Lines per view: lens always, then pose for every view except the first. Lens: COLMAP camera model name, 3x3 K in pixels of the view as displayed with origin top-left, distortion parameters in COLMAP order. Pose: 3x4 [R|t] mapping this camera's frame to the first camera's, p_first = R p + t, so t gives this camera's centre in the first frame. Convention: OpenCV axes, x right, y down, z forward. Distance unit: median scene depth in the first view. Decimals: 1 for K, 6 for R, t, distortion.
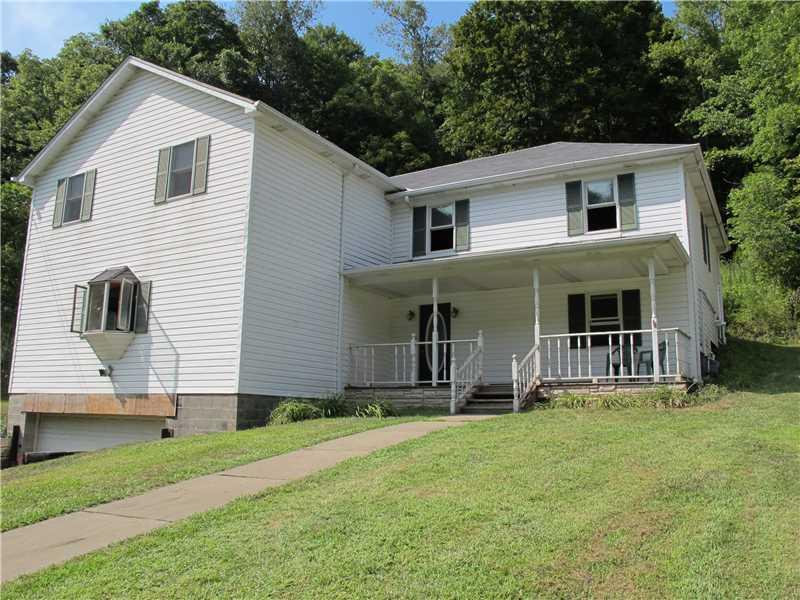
lens RADIAL K [[646.3, 0, 400.0], [0, 646.3, 300.0], [0, 0, 1]] dist [0.000669, 0.000359]
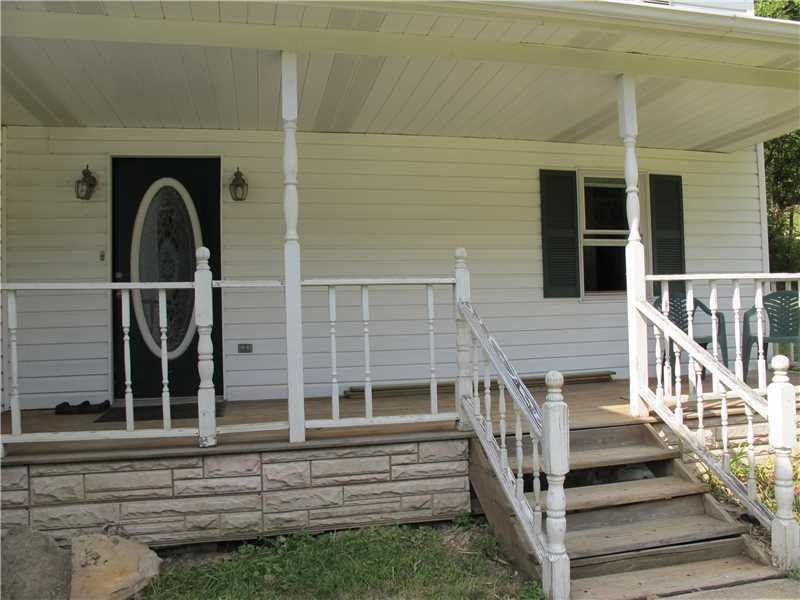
lens RADIAL K [[660.2, 0, 400.0], [0, 660.2, 300.0], [0, 0, 1]] dist [-0.107243, 0.002010]
pose [[0.732824, -0.014231, 0.680269, -0.103679], [-0.082237, 0.990600, 0.109314, 0.039093], [-0.675430, -0.136051, 0.724765, 0.772755]]
